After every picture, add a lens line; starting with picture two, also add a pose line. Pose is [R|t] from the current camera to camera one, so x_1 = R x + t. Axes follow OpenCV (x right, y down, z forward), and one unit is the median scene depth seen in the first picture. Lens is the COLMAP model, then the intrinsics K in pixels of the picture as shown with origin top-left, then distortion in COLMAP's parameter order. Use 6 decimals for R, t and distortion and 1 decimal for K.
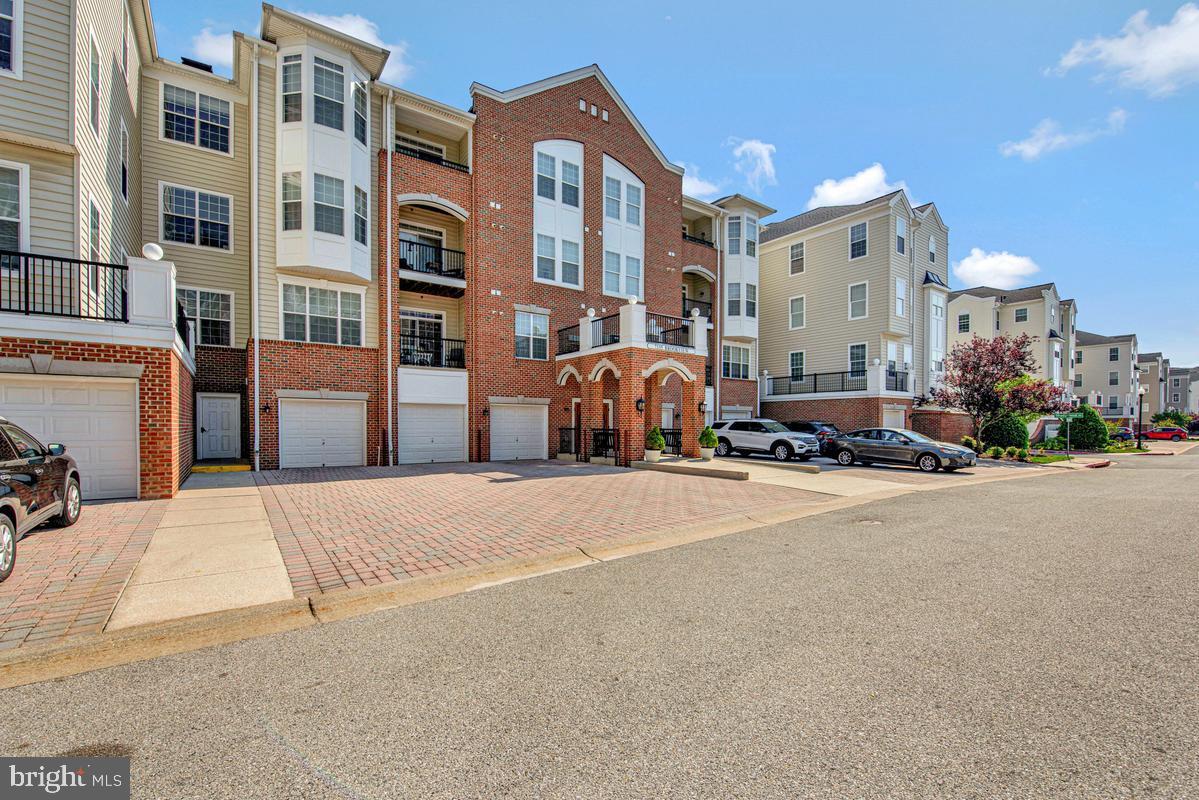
lens RADIAL K [[507.7, 0, 583.8], [0, 507.7, 429.7], [0, 0, 1]] dist [-0.002633, -0.000335]
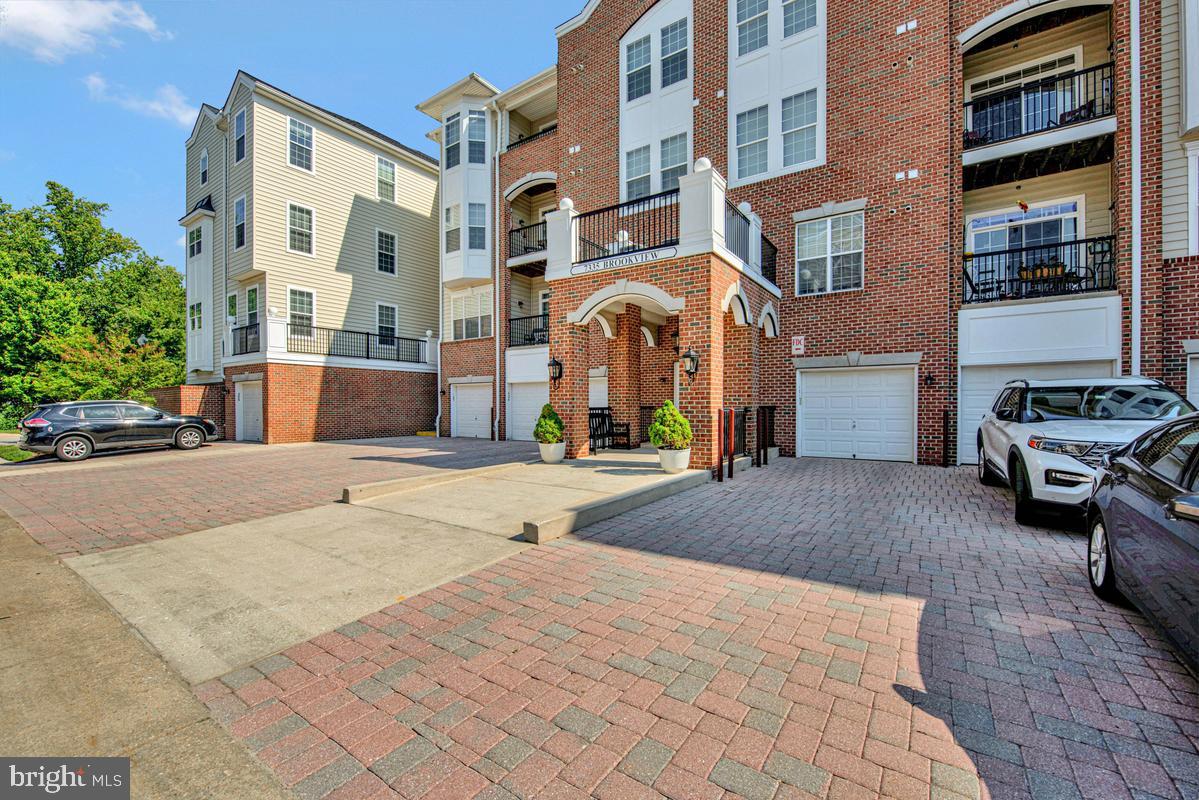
lens RADIAL K [[492.9, 0, 594.2], [0, 492.9, 409.9], [0, 0, 1]] dist [-0.013330, -0.000648]
pose [[0.346426, 0.005675, -0.938060, 0.613558], [-0.004779, 0.999979, 0.004285, -0.001220], [0.938065, 0.002999, 0.346446, 0.729139]]
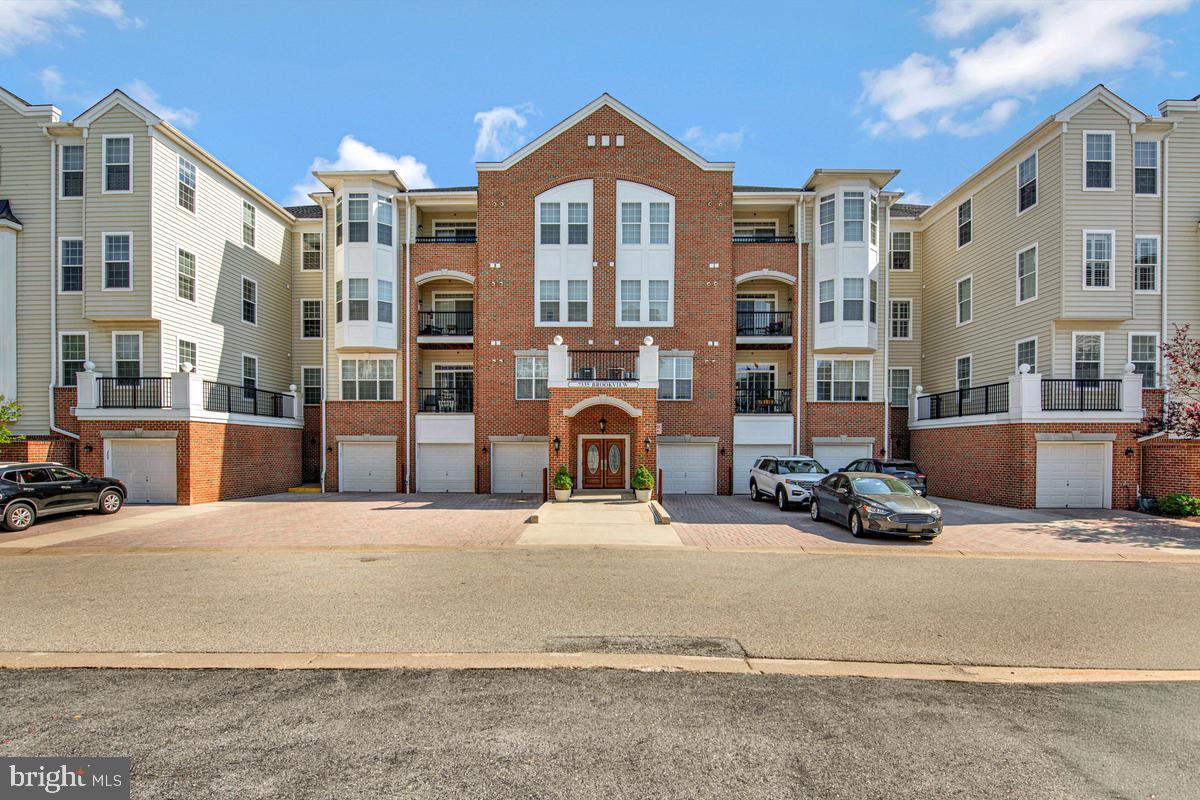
lens RADIAL K [[571.6, 0, 599.6], [0, 571.6, 456.8], [0, 0, 1]] dist [-0.010121, -0.000772]
pose [[0.809734, 0.007588, -0.586748, 0.741100], [-0.006456, 0.999971, 0.004022, -0.025206], [0.586762, 0.000531, 0.809759, 0.113183]]
